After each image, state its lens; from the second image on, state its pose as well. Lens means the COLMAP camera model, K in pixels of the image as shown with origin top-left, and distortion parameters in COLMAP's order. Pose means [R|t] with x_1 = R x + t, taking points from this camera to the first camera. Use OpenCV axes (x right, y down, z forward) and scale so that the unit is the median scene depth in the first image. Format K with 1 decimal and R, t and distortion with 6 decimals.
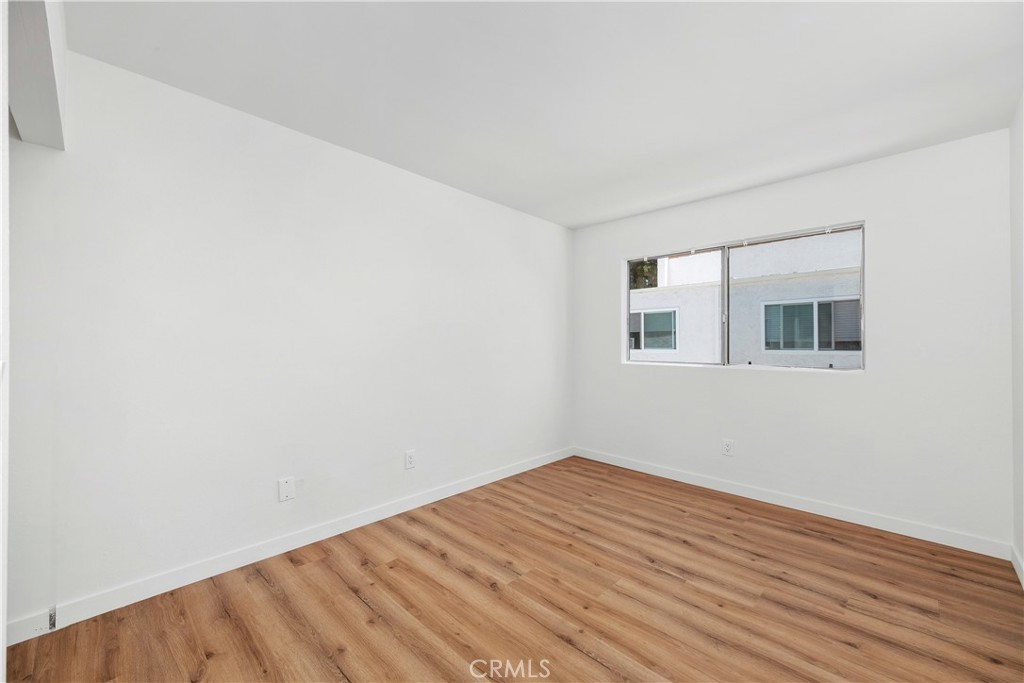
lens RADIAL K [[411.9, 0, 513.8], [0, 411.9, 334.8], [0, 0, 1]] dist [0.009853, -0.000195]
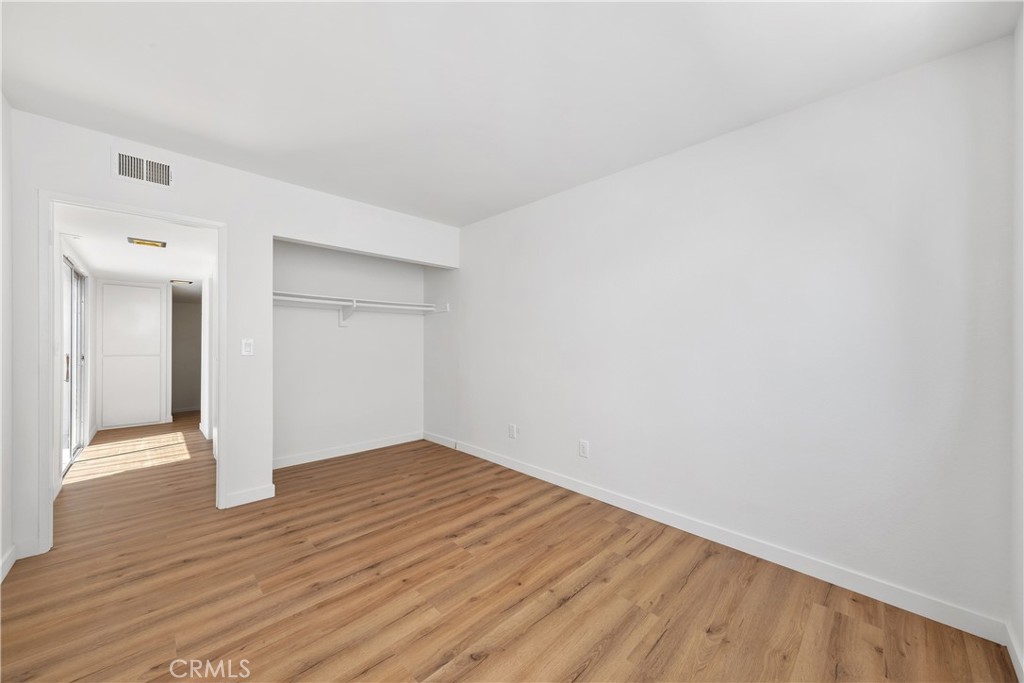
lens RADIAL K [[373.4, 0, 514.9], [0, 373.4, 336.2], [0, 0, 1]] dist [0.009244, -0.000226]
pose [[-0.029497, -0.014619, -0.999458, 0.899979], [0.014668, 0.999779, -0.015057, 0.017694], [0.999457, -0.015104, -0.029276, 1.016354]]
